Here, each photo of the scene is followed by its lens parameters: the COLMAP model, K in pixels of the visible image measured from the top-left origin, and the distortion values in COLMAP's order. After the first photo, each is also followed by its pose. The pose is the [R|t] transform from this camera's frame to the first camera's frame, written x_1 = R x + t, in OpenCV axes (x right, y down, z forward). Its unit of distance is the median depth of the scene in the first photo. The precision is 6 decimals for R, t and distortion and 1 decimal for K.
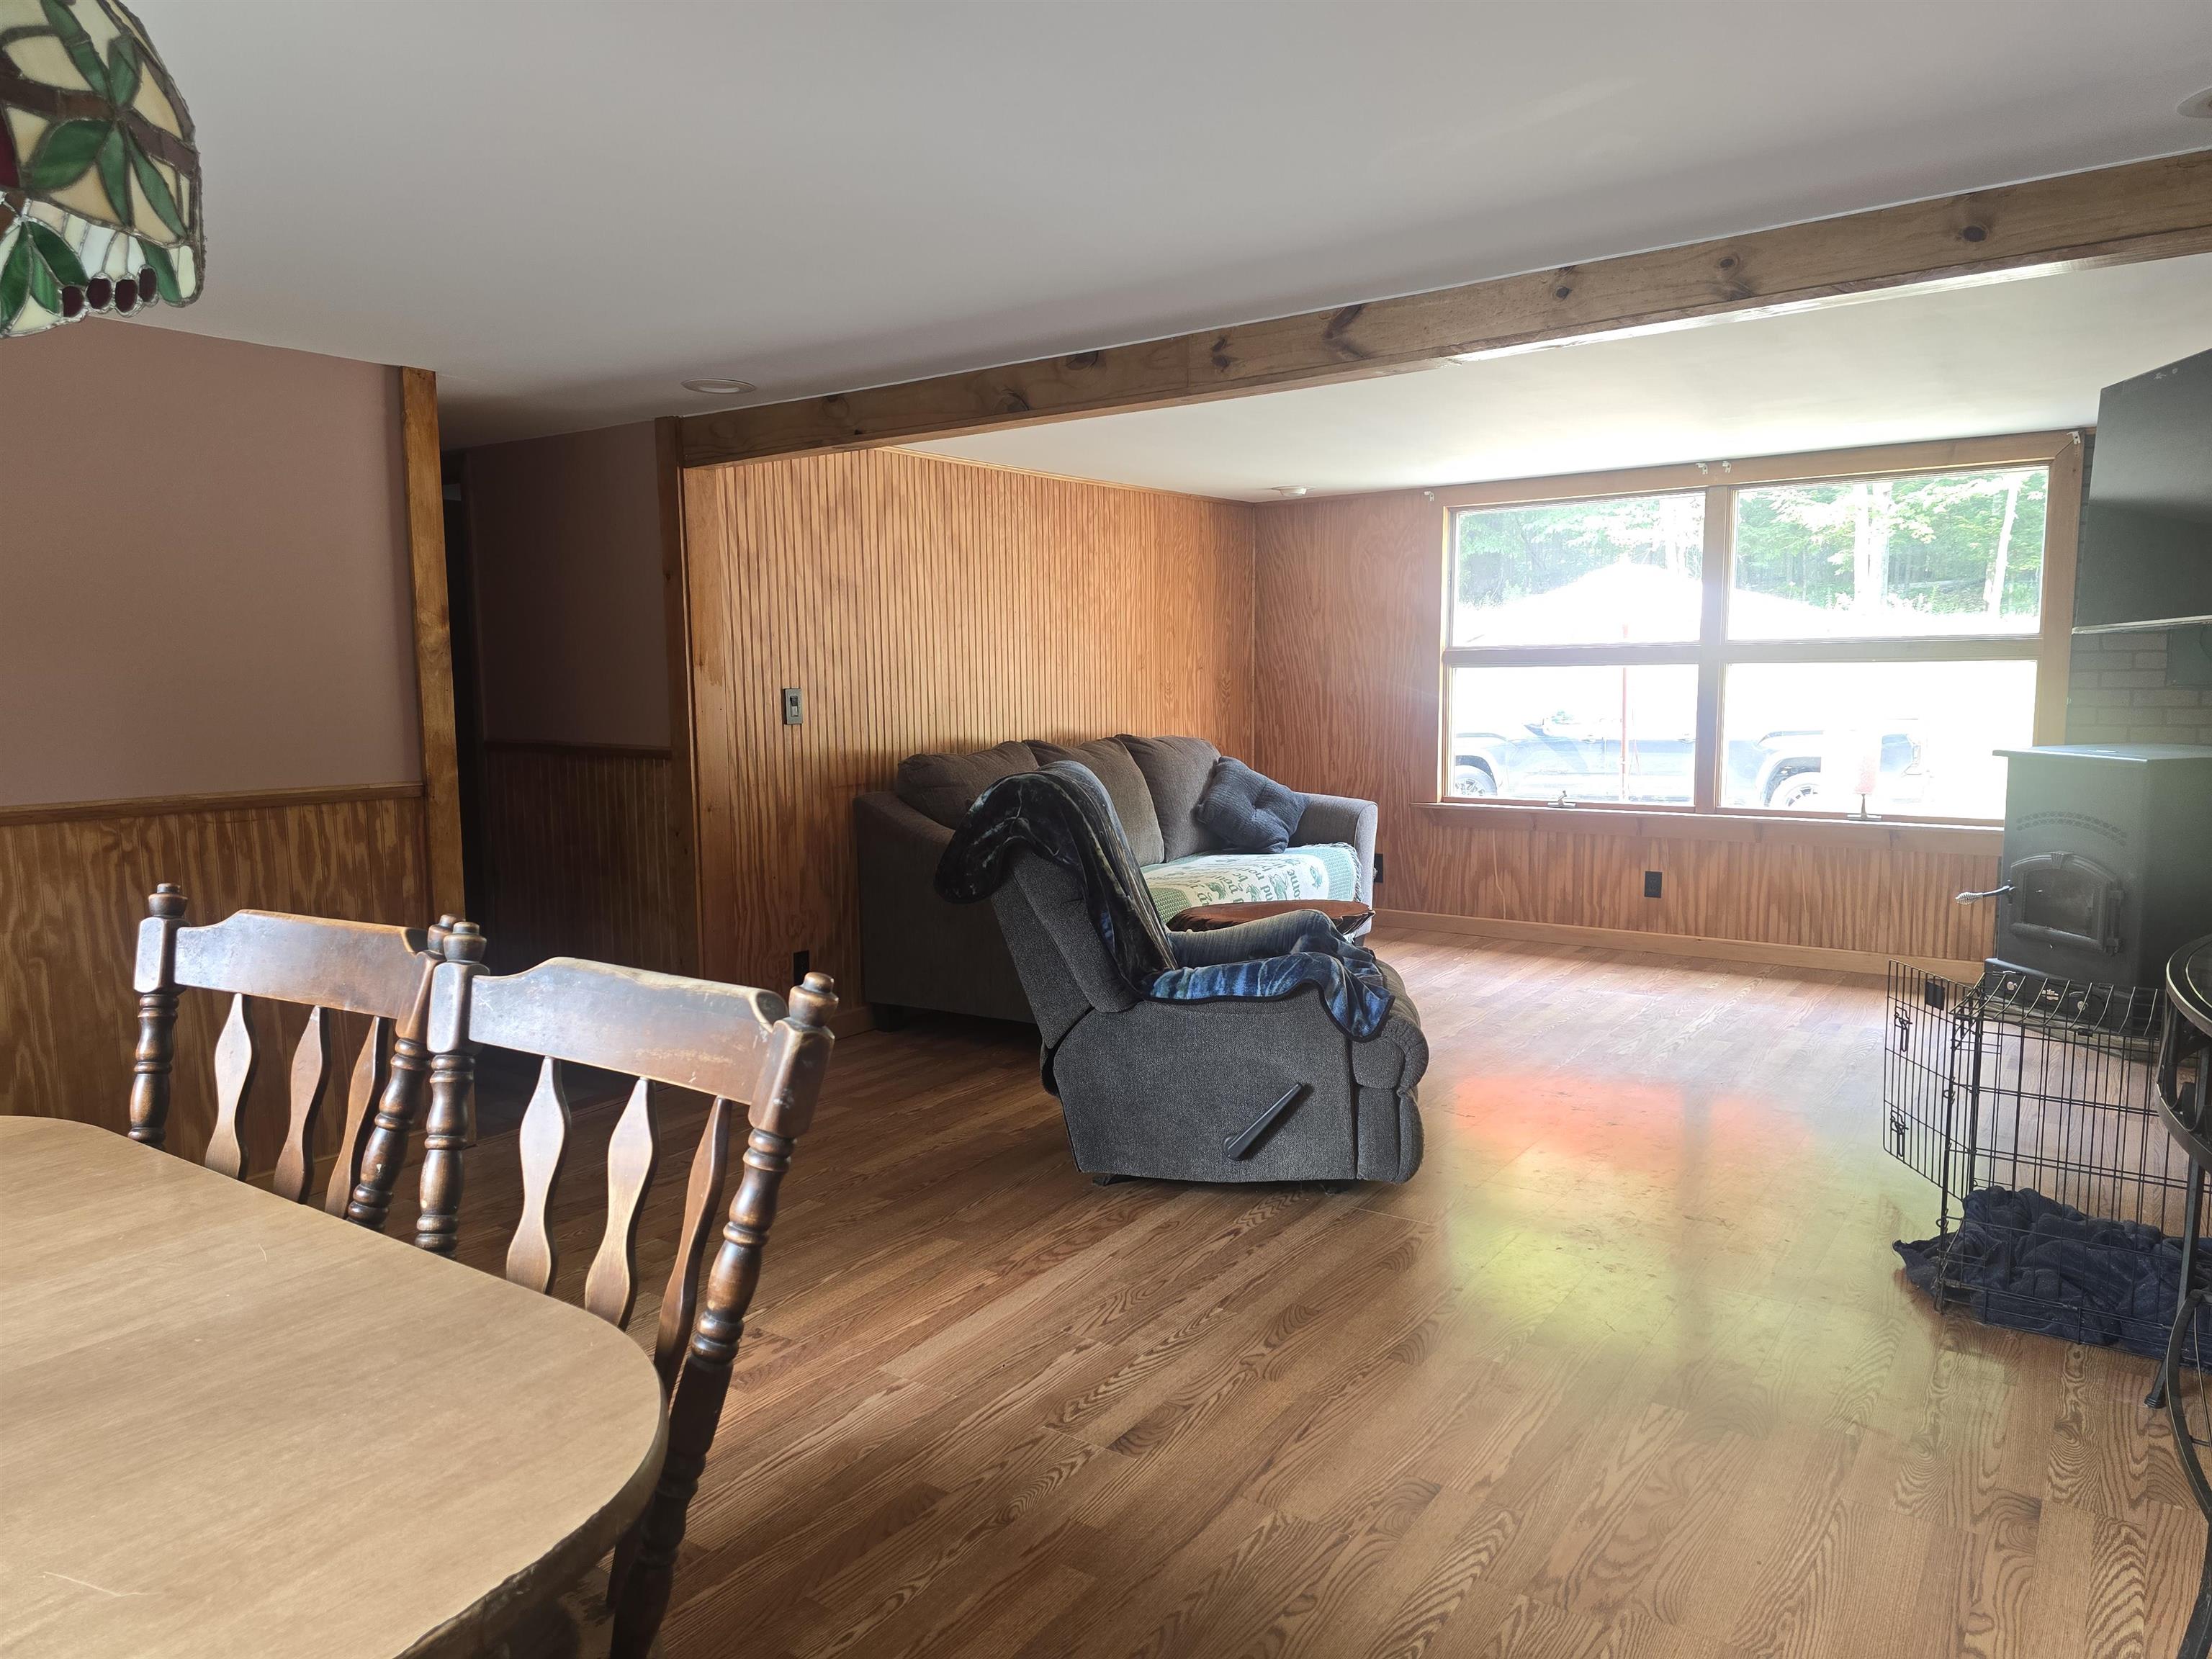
lens RADIAL K [[1470.0, 0, 1109.8], [0, 1470.0, 830.8], [0, 0, 1]] dist [0.051690, -0.043440]
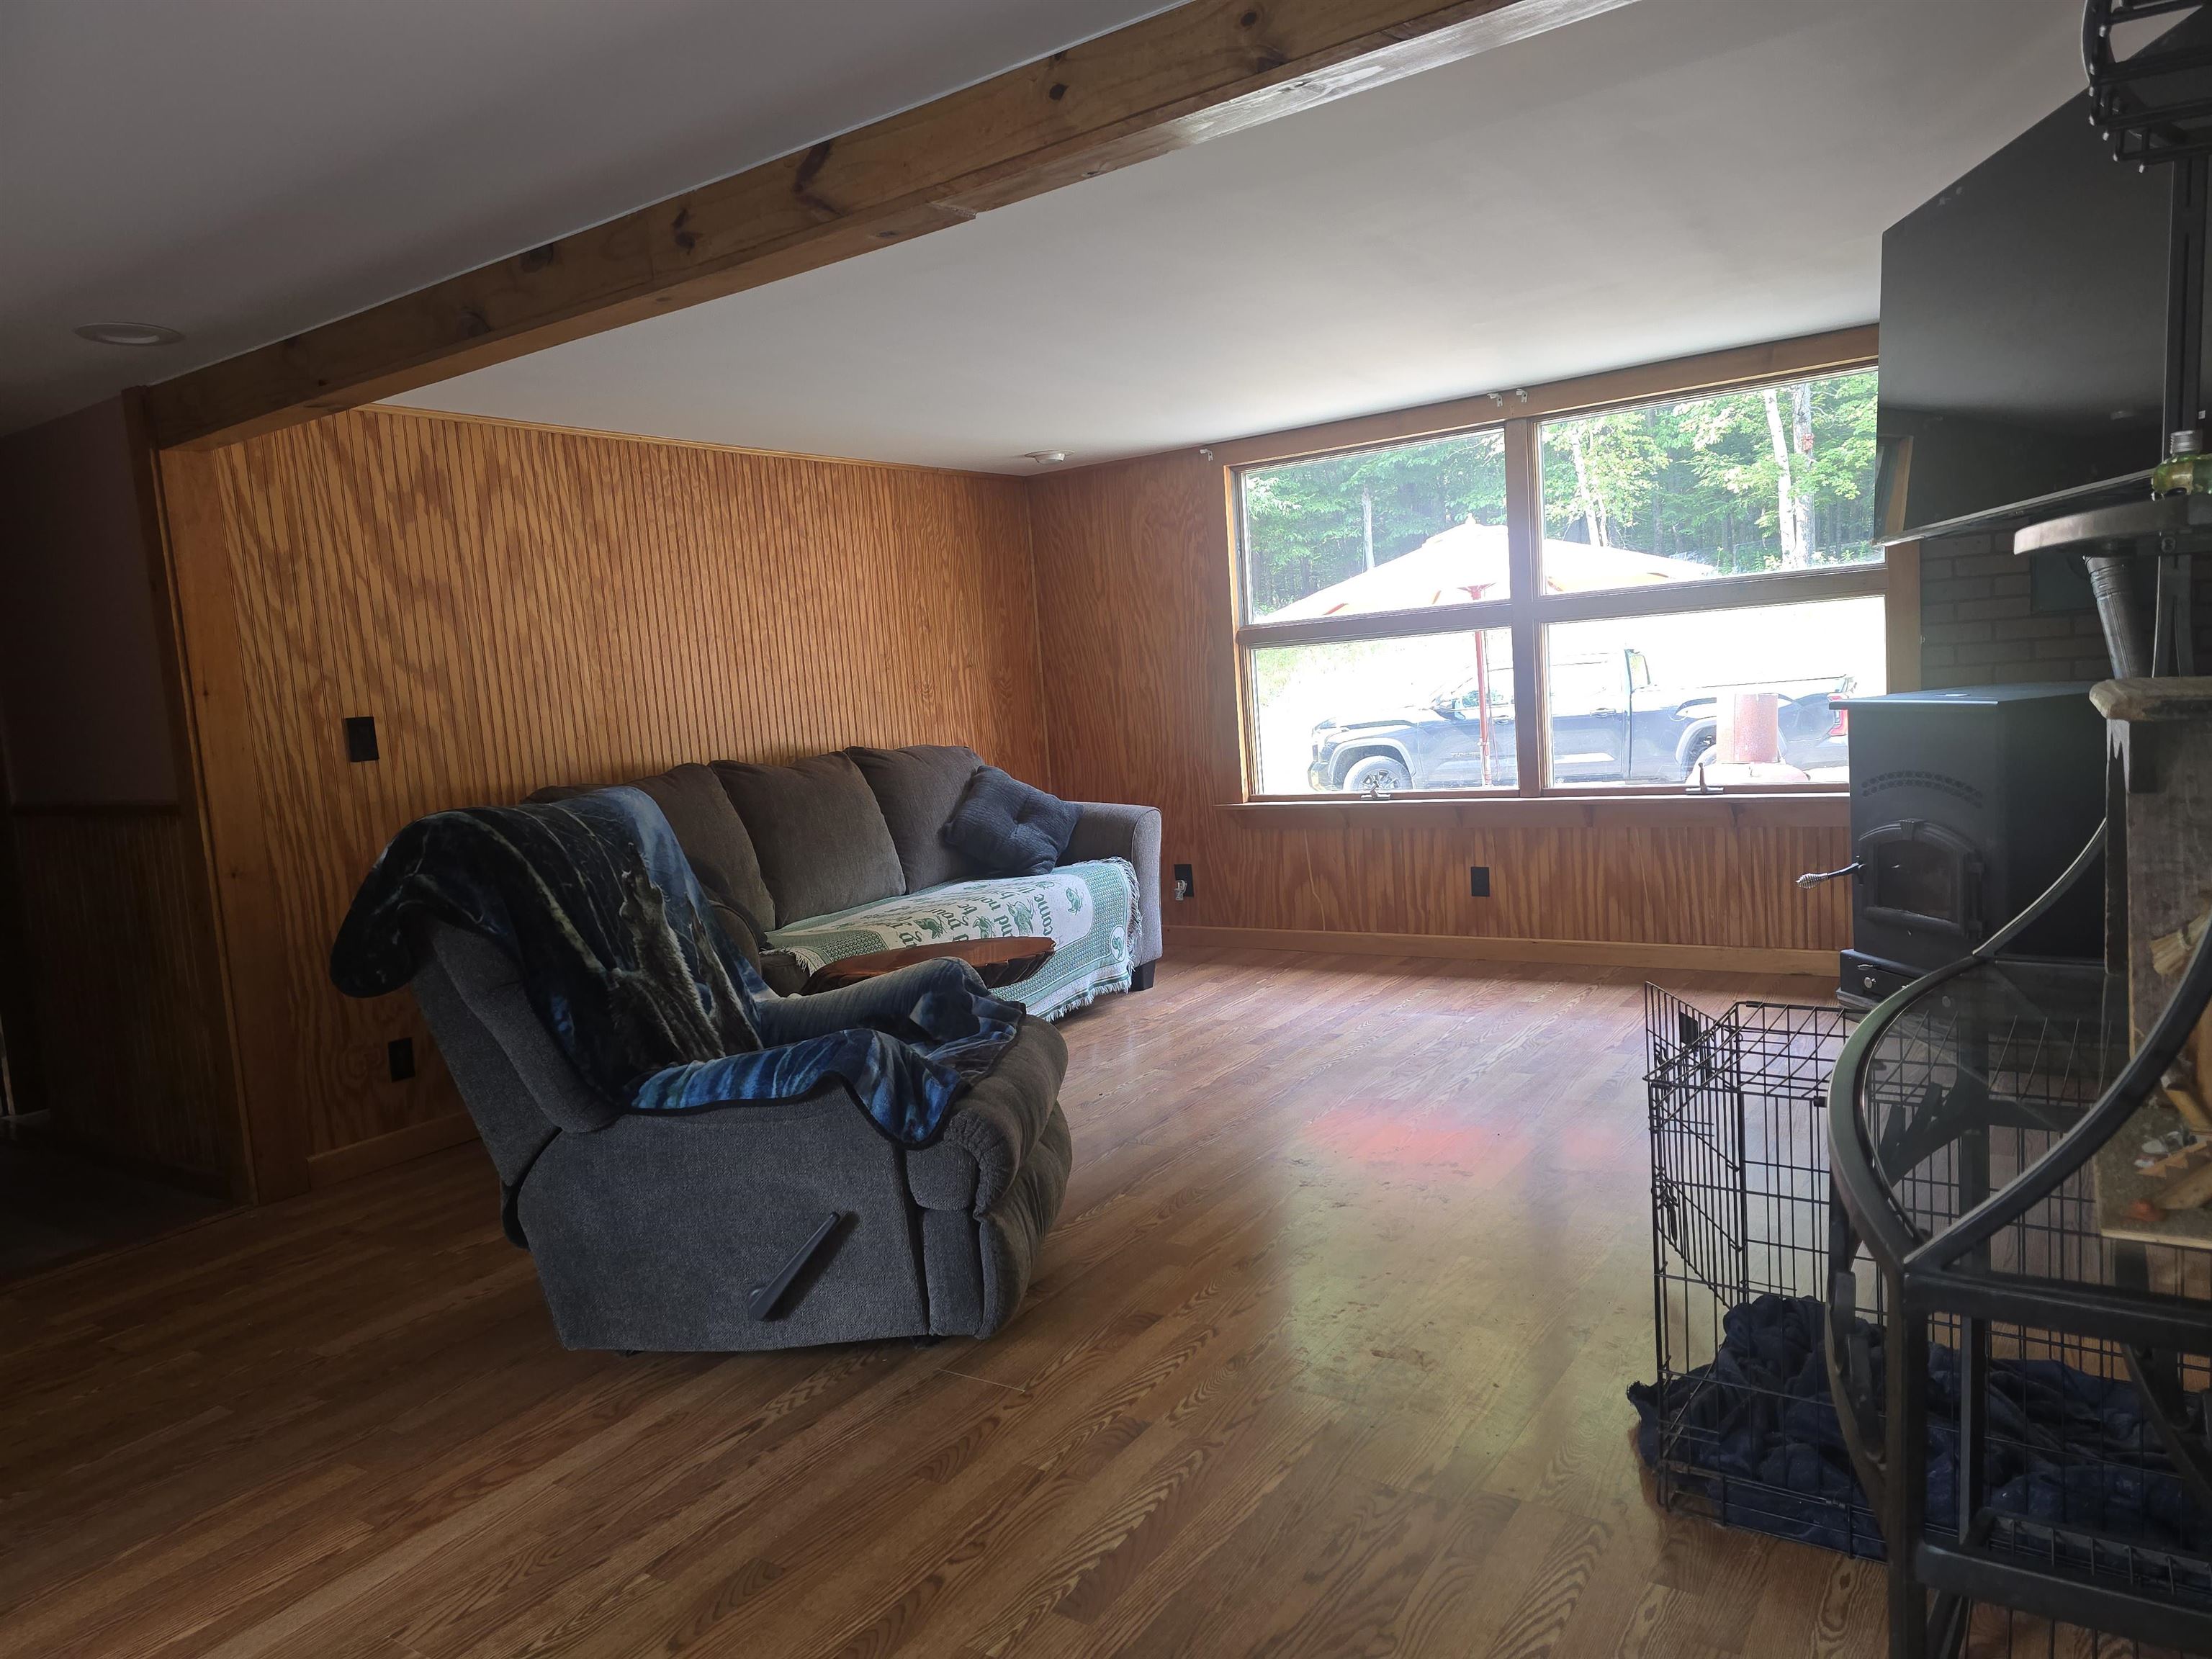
lens RADIAL K [[1470.0, 0, 1101.9], [0, 1470.0, 830.9], [0, 0, 1]] dist [0.051690, -0.043440]
pose [[0.997869, -0.063653, 0.014348, 0.177572], [0.063744, 0.997948, -0.006008, -0.003358], [-0.013936, 0.006910, 0.999879, 0.178220]]
